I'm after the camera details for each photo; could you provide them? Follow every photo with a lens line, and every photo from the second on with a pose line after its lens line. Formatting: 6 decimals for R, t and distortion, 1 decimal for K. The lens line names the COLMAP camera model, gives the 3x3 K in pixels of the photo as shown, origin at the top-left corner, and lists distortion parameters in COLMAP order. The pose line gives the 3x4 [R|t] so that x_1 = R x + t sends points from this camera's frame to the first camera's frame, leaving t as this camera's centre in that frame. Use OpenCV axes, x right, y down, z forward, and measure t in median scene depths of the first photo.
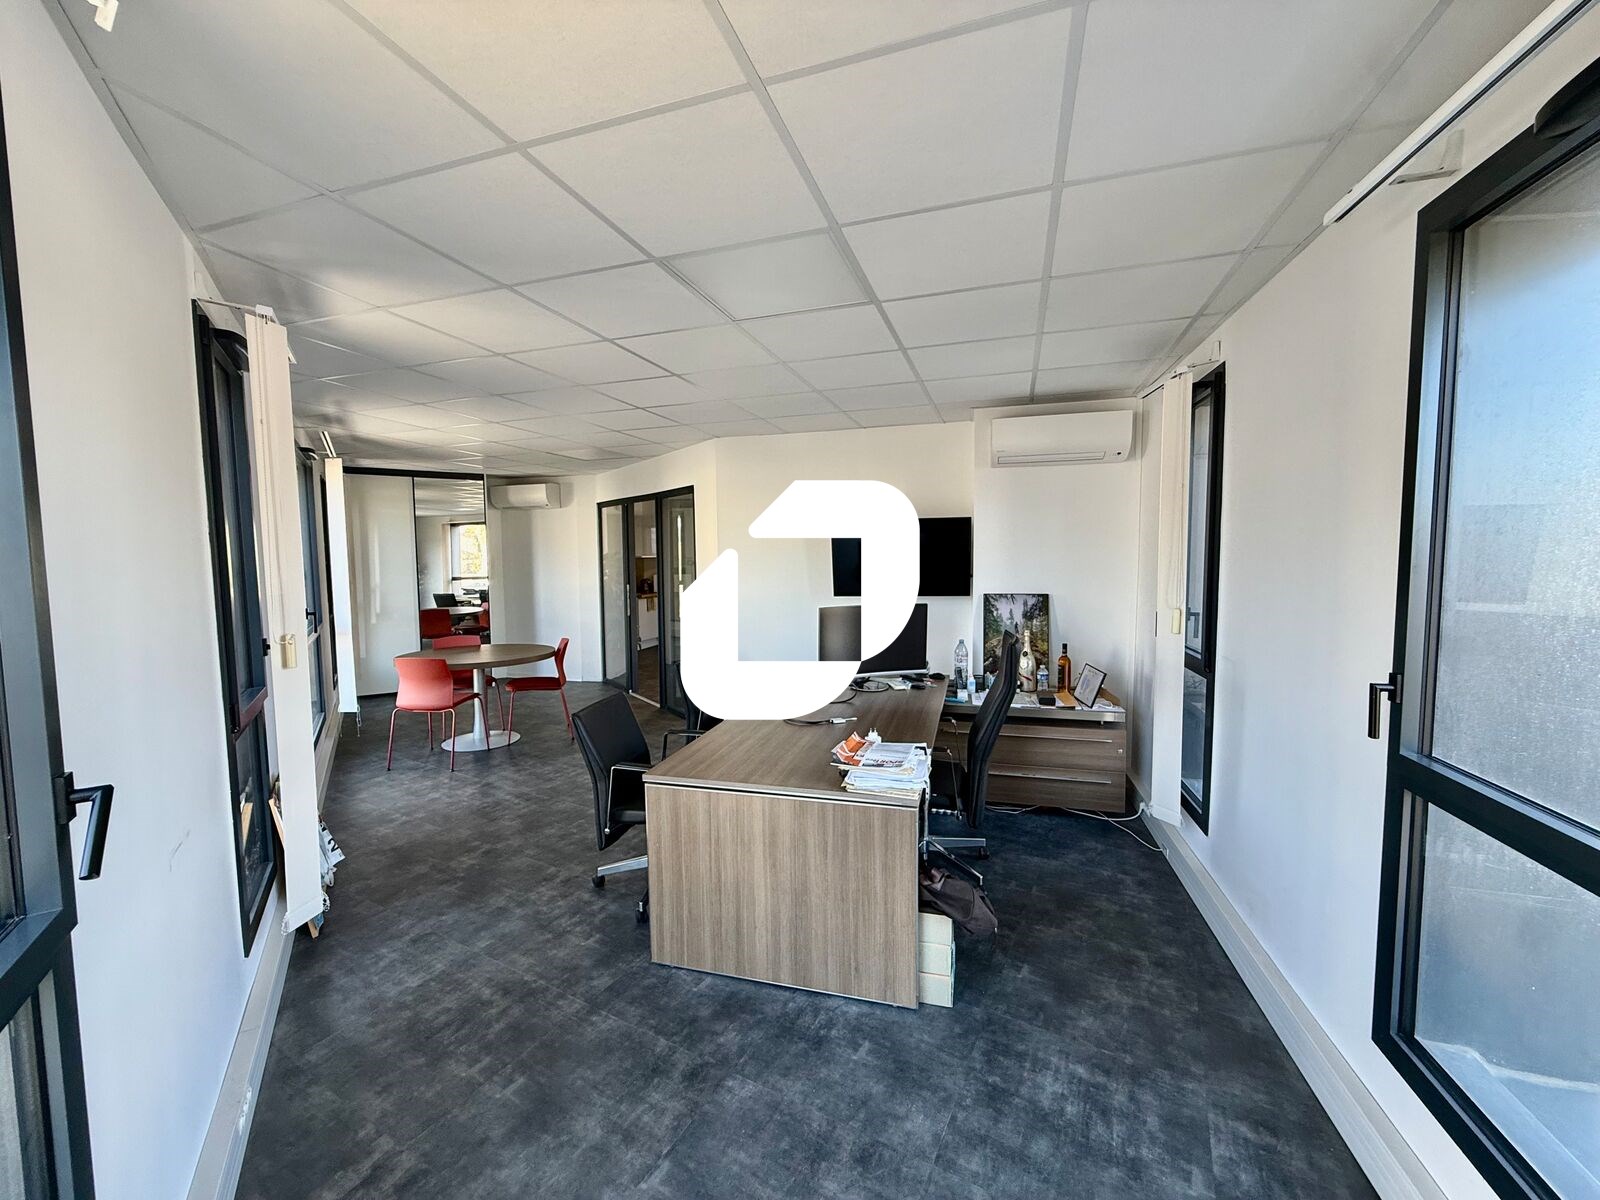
lens RADIAL K [[636.8, 0, 801.2], [0, 636.8, 617.2], [0, 0, 1]] dist [-0.001472, -0.000225]
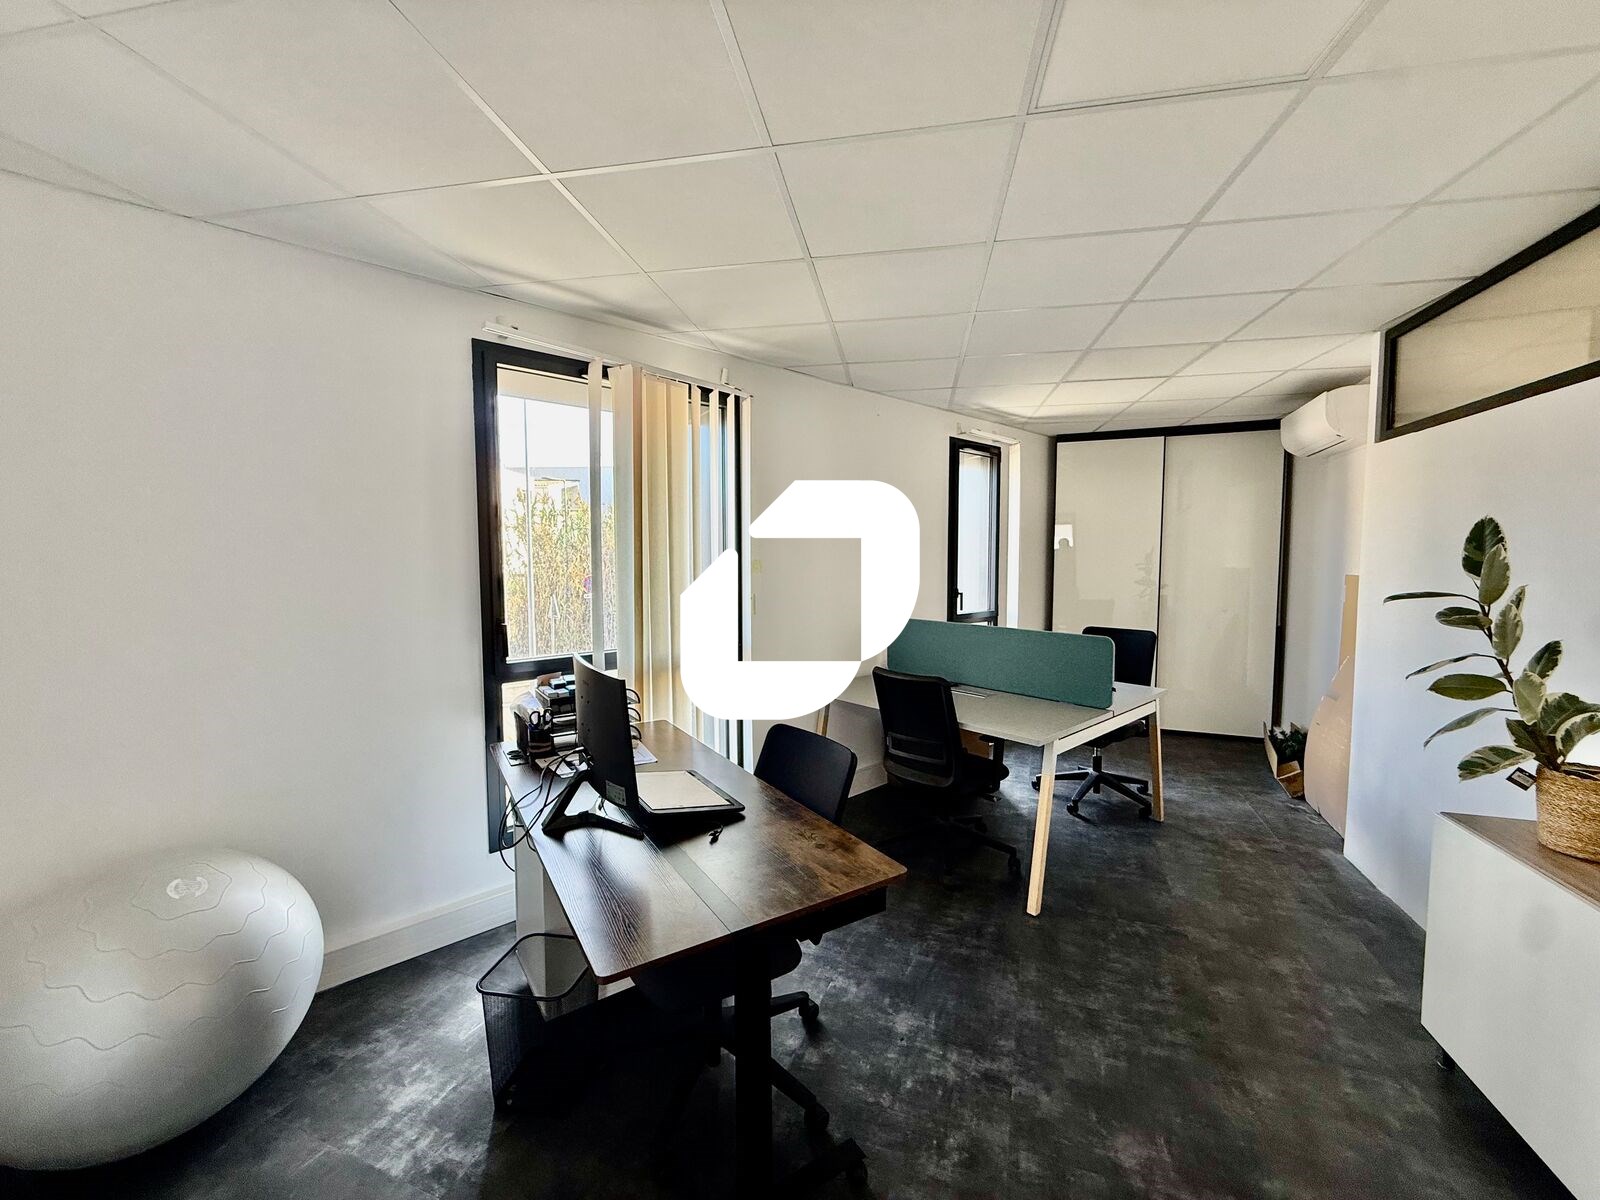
lens RADIAL K [[636.8, 0, 797.1], [0, 636.8, 590.0], [0, 0, 1]] dist [-0.001472, -0.000225]
pose [[0.123019, 0.074101, -0.989634, 0.489956], [-0.056108, 0.996133, 0.067613, -0.053119], [0.990817, 0.047208, 0.126701, 0.380209]]
